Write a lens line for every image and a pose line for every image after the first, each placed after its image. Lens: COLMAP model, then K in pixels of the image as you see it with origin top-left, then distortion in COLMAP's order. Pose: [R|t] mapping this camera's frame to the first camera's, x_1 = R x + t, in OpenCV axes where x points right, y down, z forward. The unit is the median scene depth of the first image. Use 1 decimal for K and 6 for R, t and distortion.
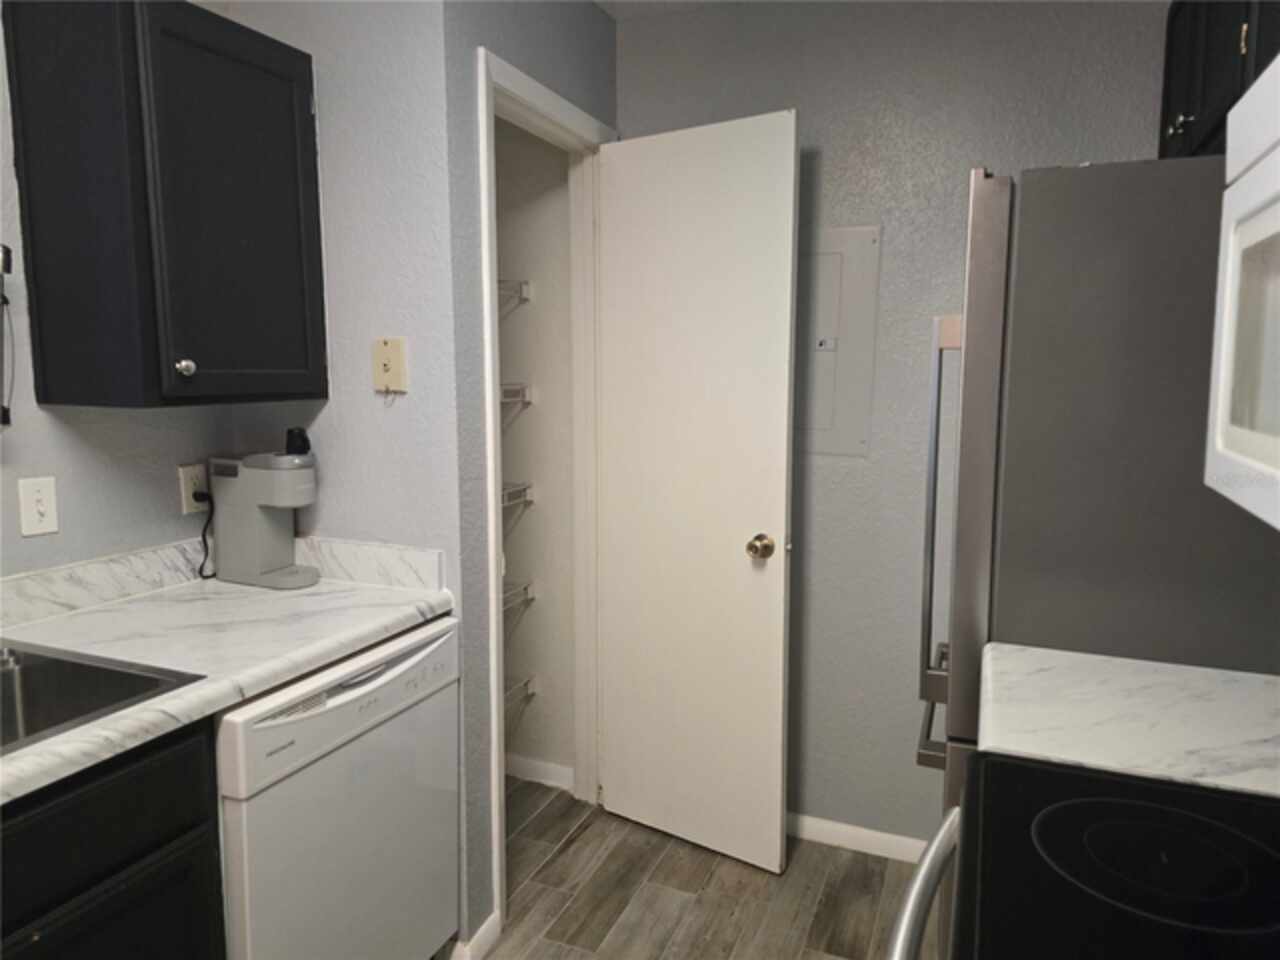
lens RADIAL K [[861.1, 0, 640.0], [0, 861.1, 480.0], [0, 0, 1]] dist [0.002250, 0.000768]
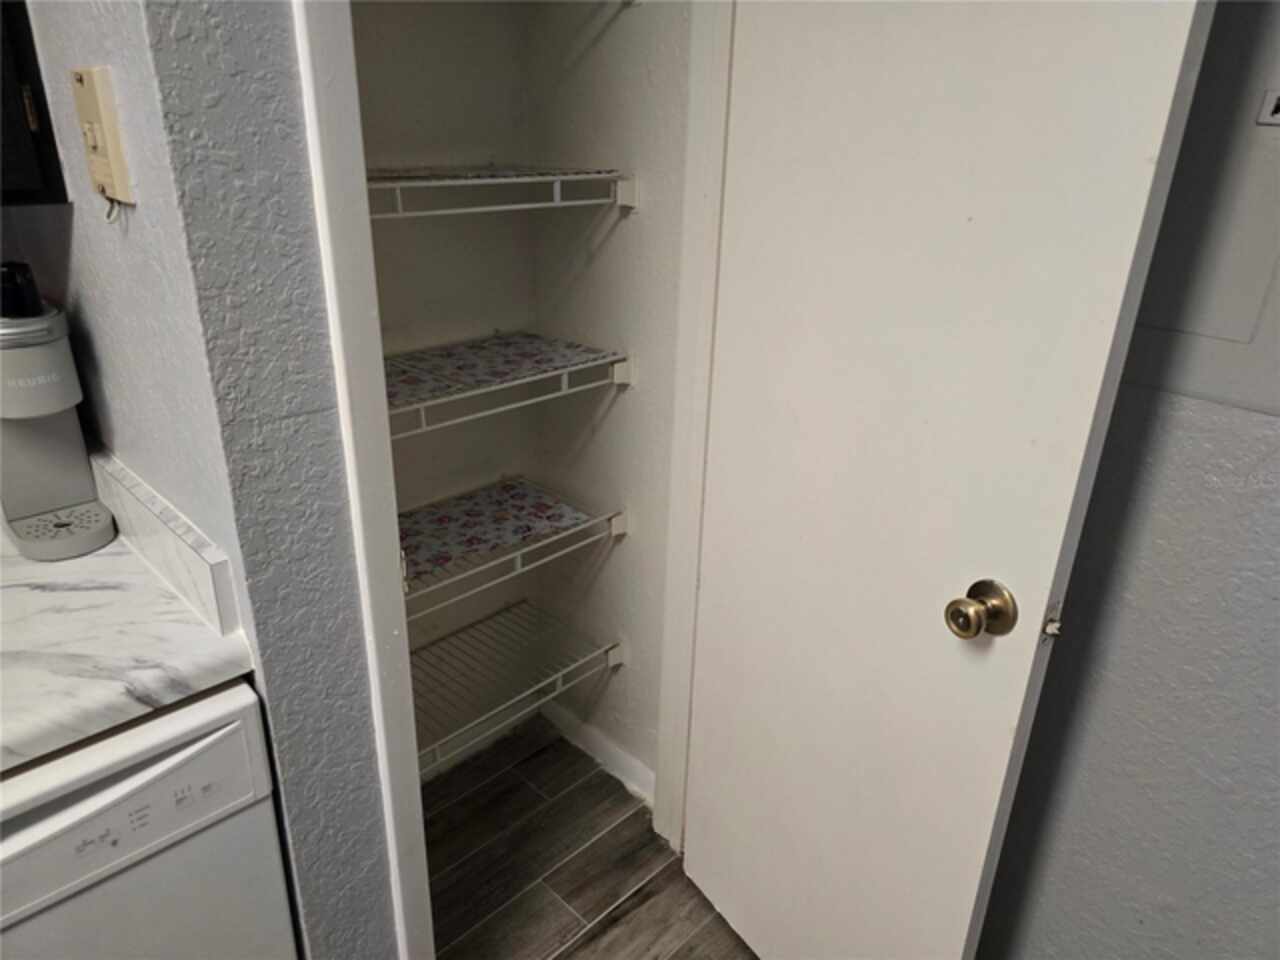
lens RADIAL K [[861.1, 0, 640.0], [0, 861.1, 480.0], [0, 0, 1]] dist [0.002250, 0.000768]
pose [[0.924968, 0.170522, -0.339643, 0.116142], [-0.074394, 0.957639, 0.278195, -0.092635], [0.372694, -0.232054, 0.898471, 0.558716]]
